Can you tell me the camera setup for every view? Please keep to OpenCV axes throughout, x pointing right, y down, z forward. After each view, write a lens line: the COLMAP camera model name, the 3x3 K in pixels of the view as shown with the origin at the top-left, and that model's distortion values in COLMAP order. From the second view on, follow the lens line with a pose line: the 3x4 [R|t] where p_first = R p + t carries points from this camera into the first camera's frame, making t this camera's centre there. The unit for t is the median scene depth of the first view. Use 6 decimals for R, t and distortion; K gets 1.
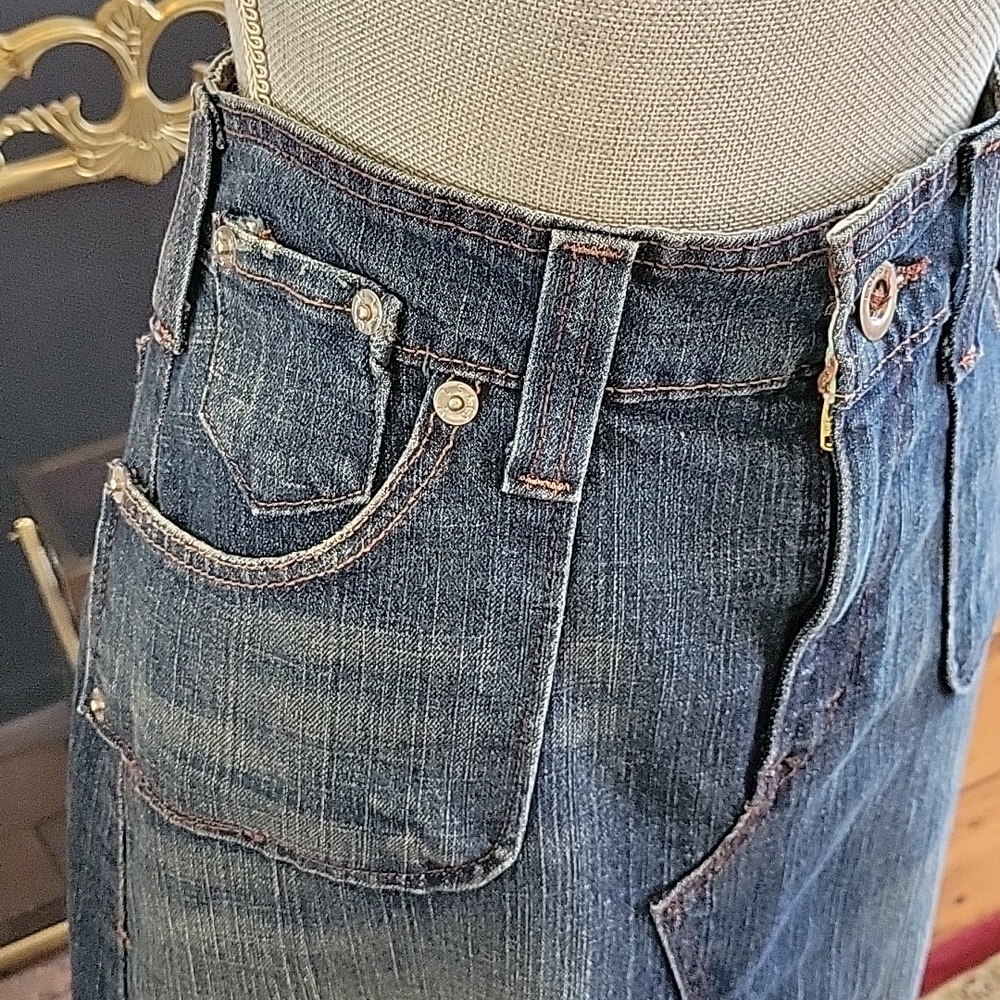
lens RADIAL K [[1716.2, 0, 499.0], [0, 1716.2, 493.5], [0, 0, 1]] dist [0.035834, 0.000000]
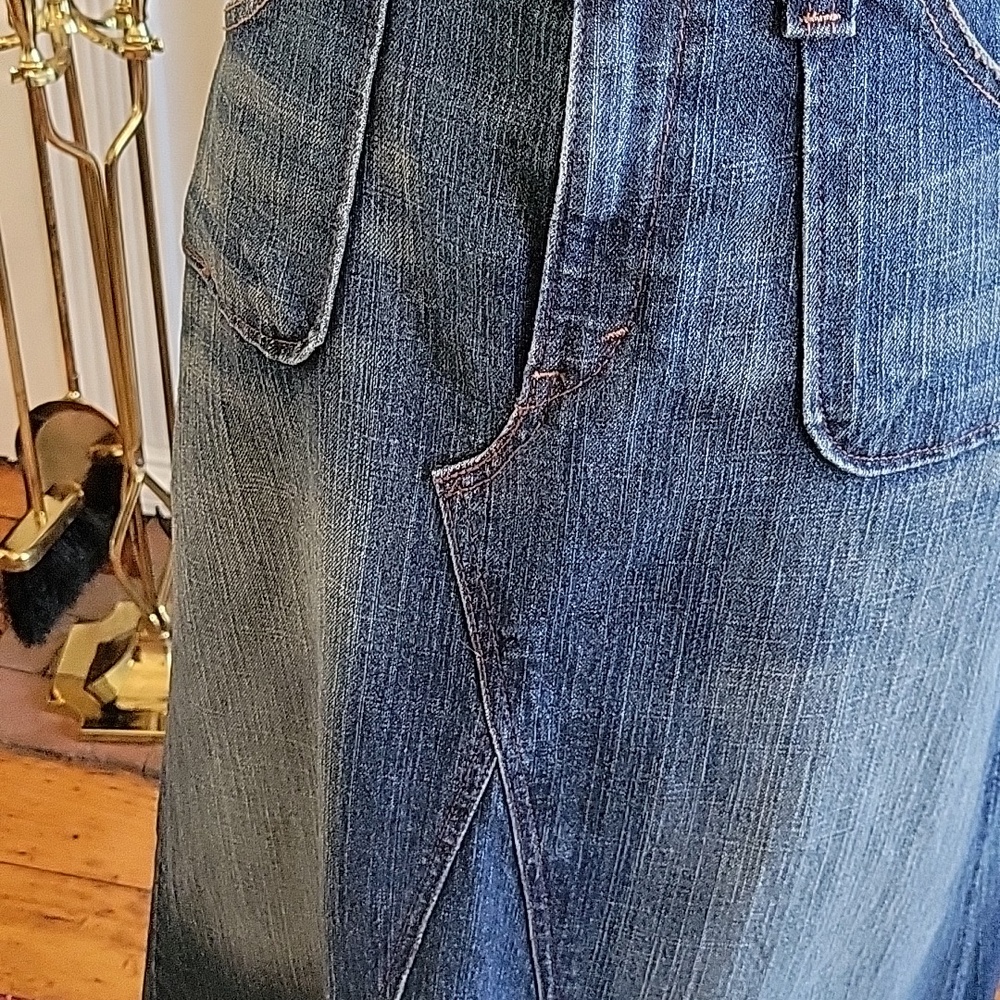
lens RADIAL K [[1716.2, 0, 503.8], [0, 1716.2, 478.4], [0, 0, 1]] dist [0.035834, 0.000000]
pose [[0.730701, 0.407569, -0.547689, 0.835420], [-0.437183, 0.895521, 0.083144, 0.159829], [0.524354, 0.178687, 0.832540, 0.156572]]
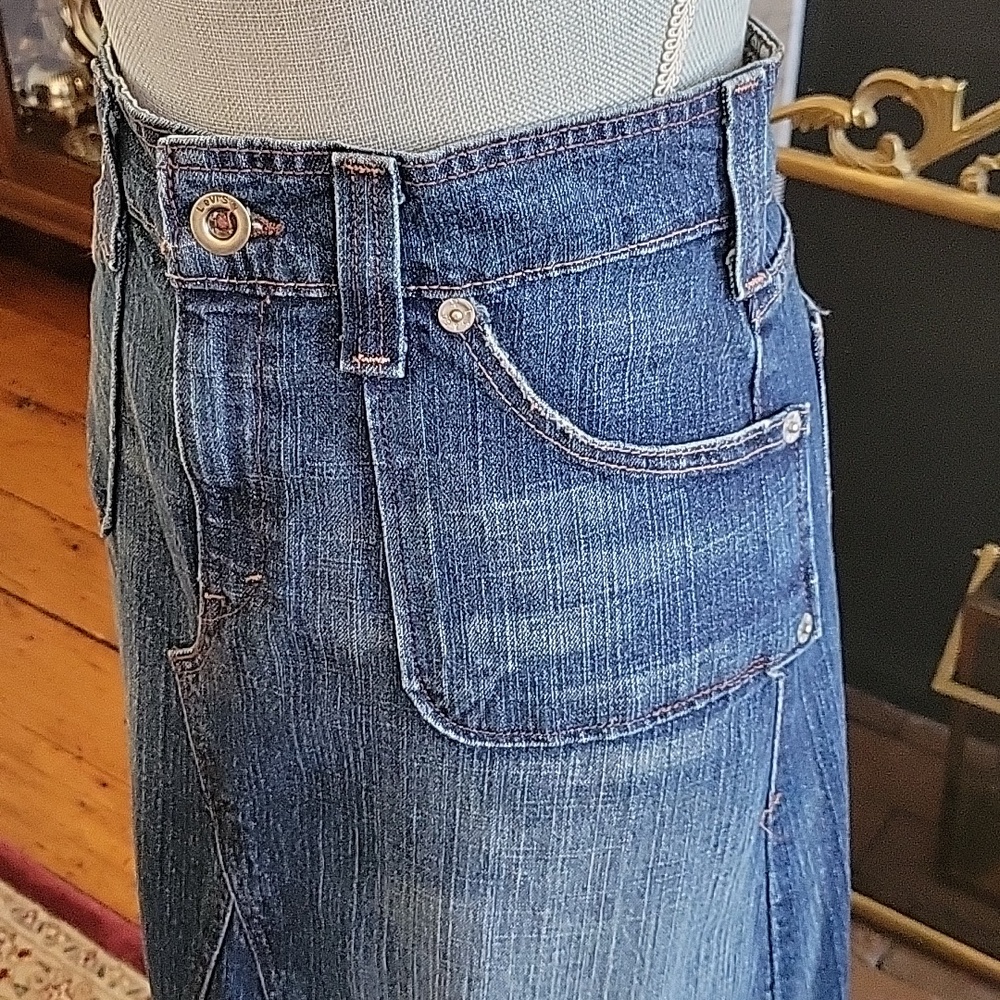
lens RADIAL K [[1716.2, 0, 471.1], [0, 1716.2, 469.7], [0, 0, 1]] dist [0.035834, 0.000000]
pose [[0.384147, 0.501235, -0.775367, 1.296135], [-0.540975, 0.802740, 0.250909, -0.365817], [0.748182, 0.323068, 0.579526, 0.450566]]
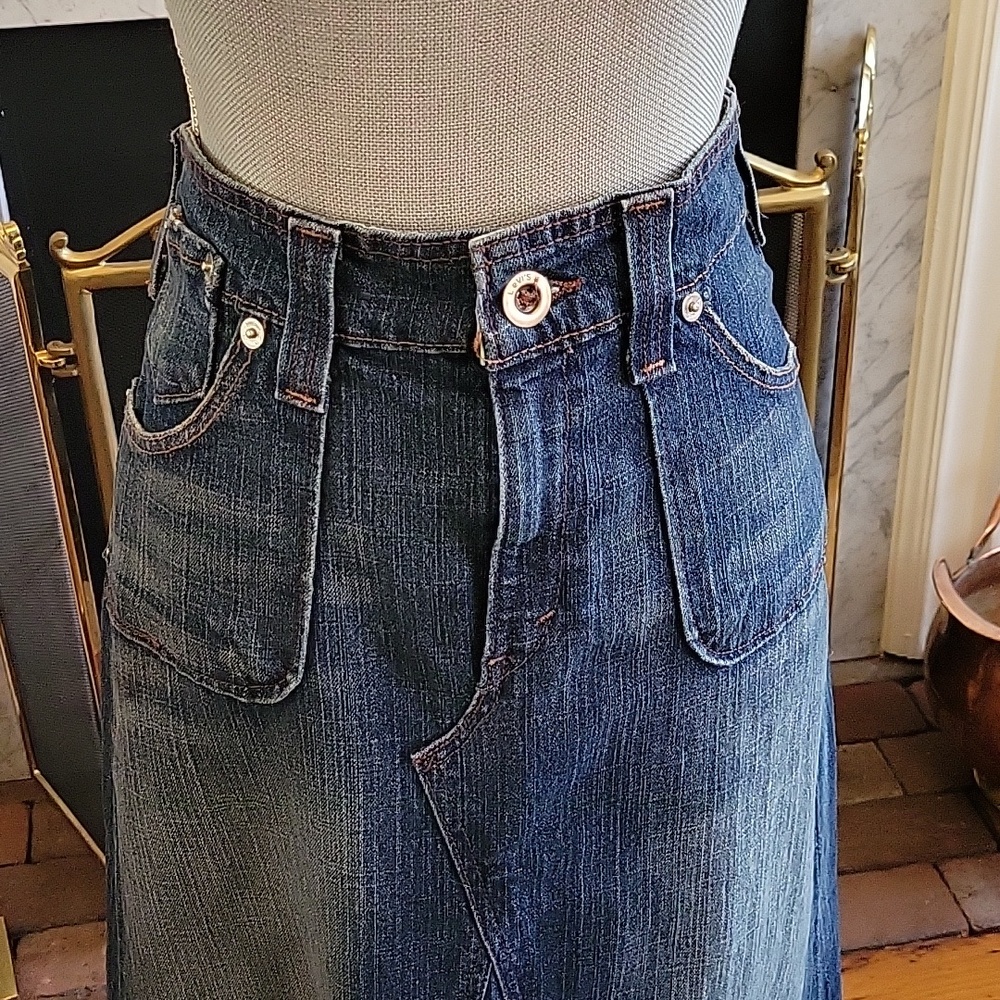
lens RADIAL K [[1716.2, 0, 487.6], [0, 1716.2, 461.5], [0, 0, 1]] dist [0.035834, 0.000000]
pose [[0.928370, 0.147187, -0.341269, 0.666074], [-0.185728, 0.979092, -0.082968, 0.137215], [0.321922, 0.140409, 0.936297, -0.307554]]
